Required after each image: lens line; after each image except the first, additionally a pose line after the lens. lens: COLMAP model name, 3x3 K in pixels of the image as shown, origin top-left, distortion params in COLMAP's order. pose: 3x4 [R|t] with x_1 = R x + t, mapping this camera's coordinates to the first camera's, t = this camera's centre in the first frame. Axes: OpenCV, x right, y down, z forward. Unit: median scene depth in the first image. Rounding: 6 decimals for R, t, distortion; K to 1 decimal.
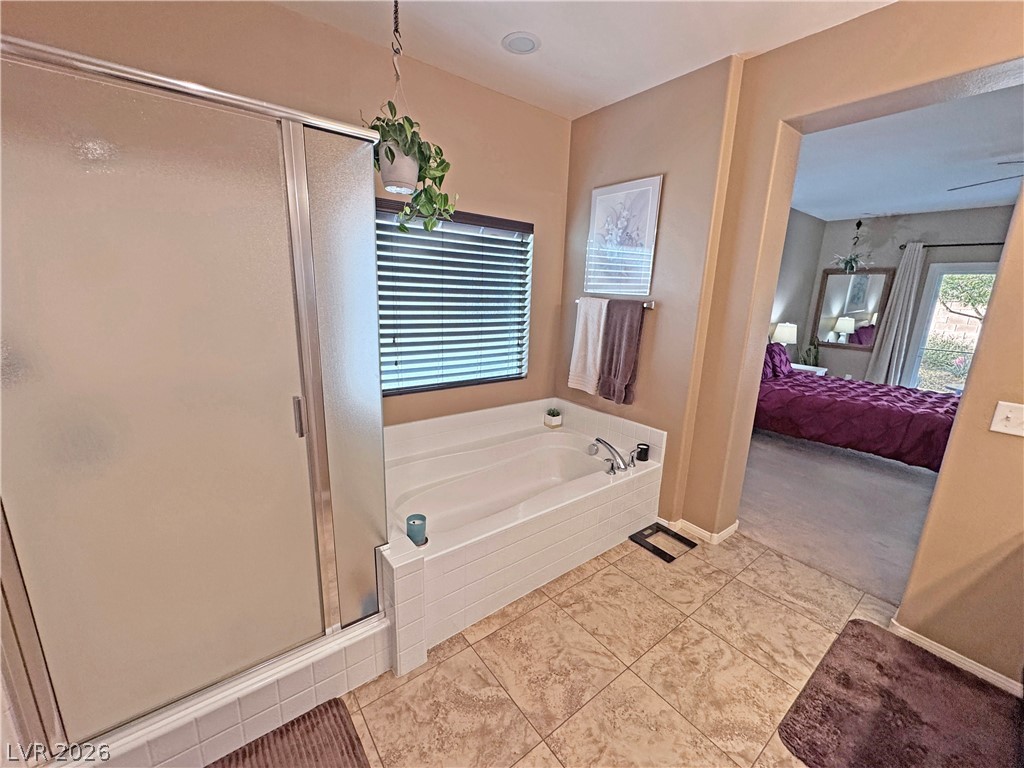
lens RADIAL K [[406.8, 0, 512.5], [0, 406.8, 383.2], [0, 0, 1]] dist [-0.002443, 0.000387]
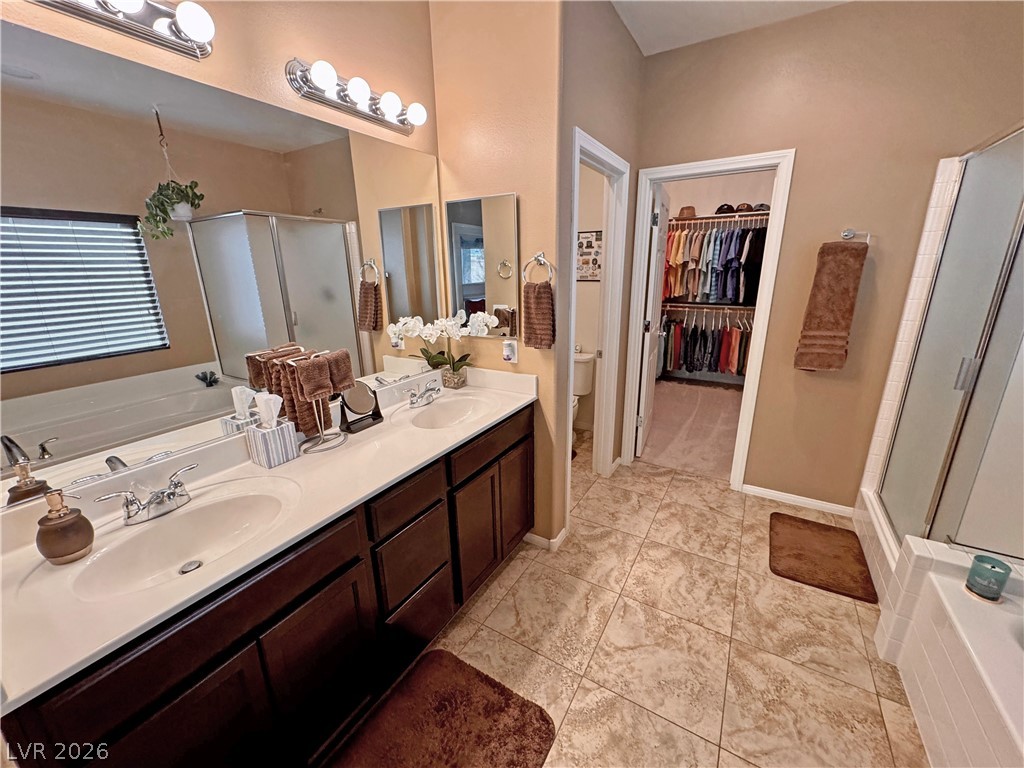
lens RADIAL K [[406.8, 0, 512.5], [0, 406.8, 383.2], [0, 0, 1]] dist [-0.002443, 0.000387]
pose [[-0.932108, 0.080802, -0.353053, 0.601641], [-0.097123, 0.883329, 0.458582, -0.164119], [0.348916, 0.461737, -0.815510, 0.806638]]
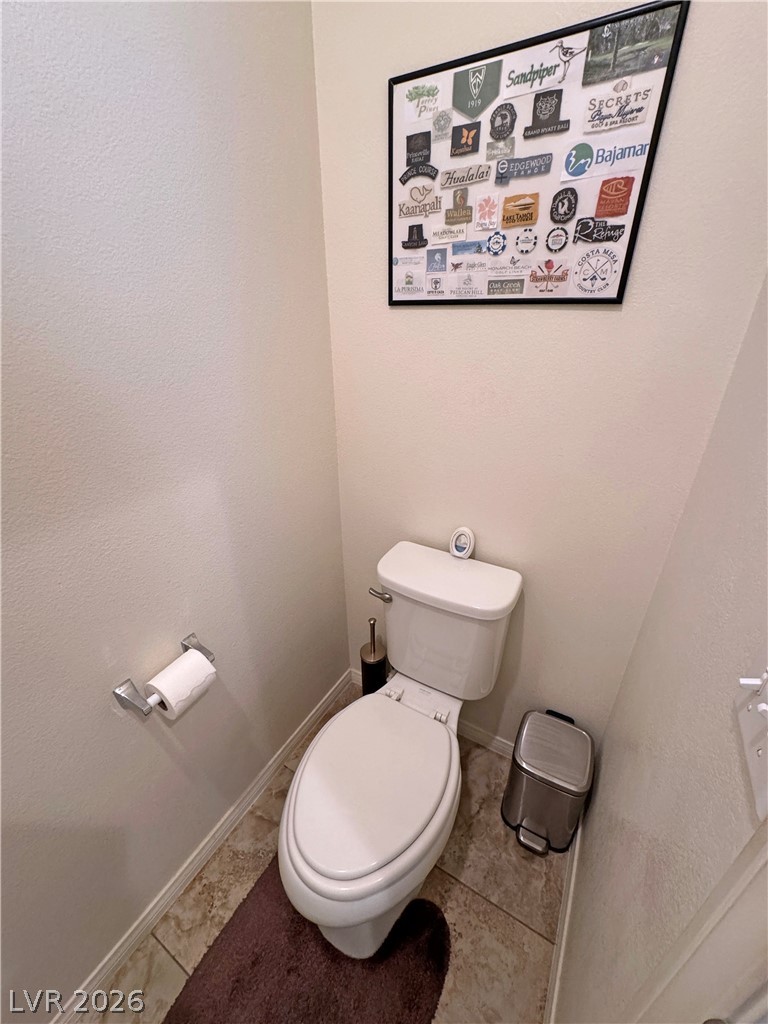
lens RADIAL K [[406.8, 0, 385.6], [0, 406.8, 512.3], [0, 0, 1]] dist [-0.002443, 0.000387]
pose [[-0.926181, 0.136550, -0.351486, 0.073055], [-0.113240, 0.788382, 0.604674, 0.093501], [0.359673, 0.599840, -0.714722, -0.121225]]
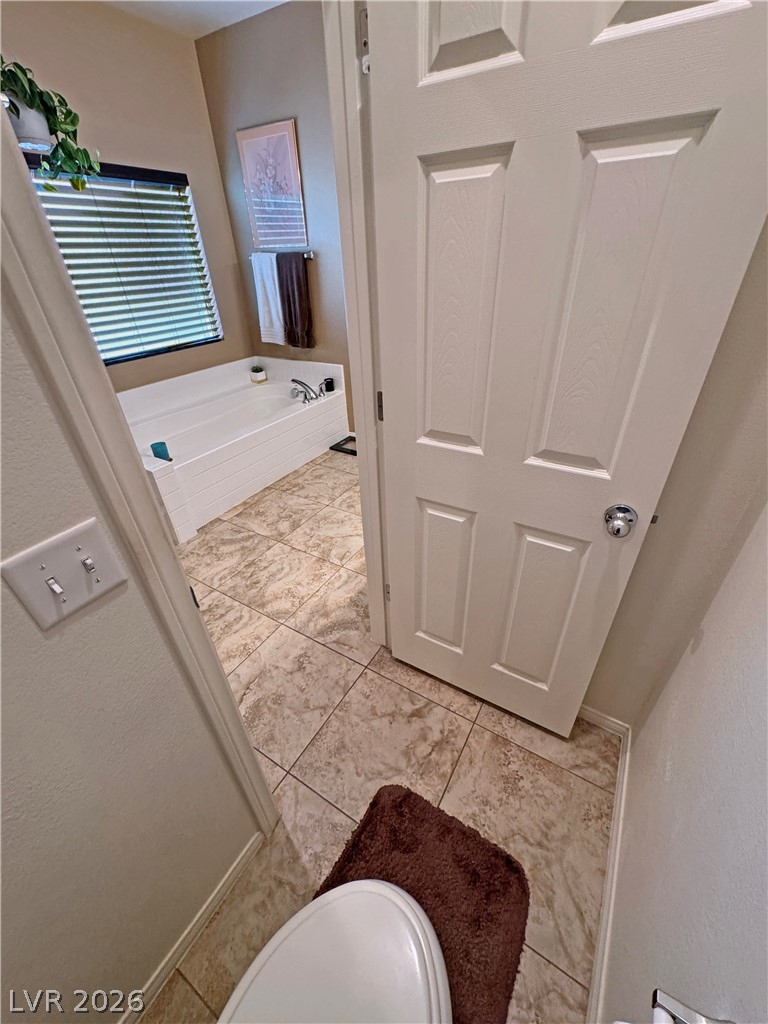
lens RADIAL K [[406.8, 0, 385.6], [0, 406.8, 512.3], [0, 0, 1]] dist [-0.002443, 0.000387]
pose [[0.930113, -0.249953, 0.269096, 0.036443], [0.143895, 0.922118, 0.359155, 0.114283], [-0.337910, -0.295333, 0.893641, -0.387896]]
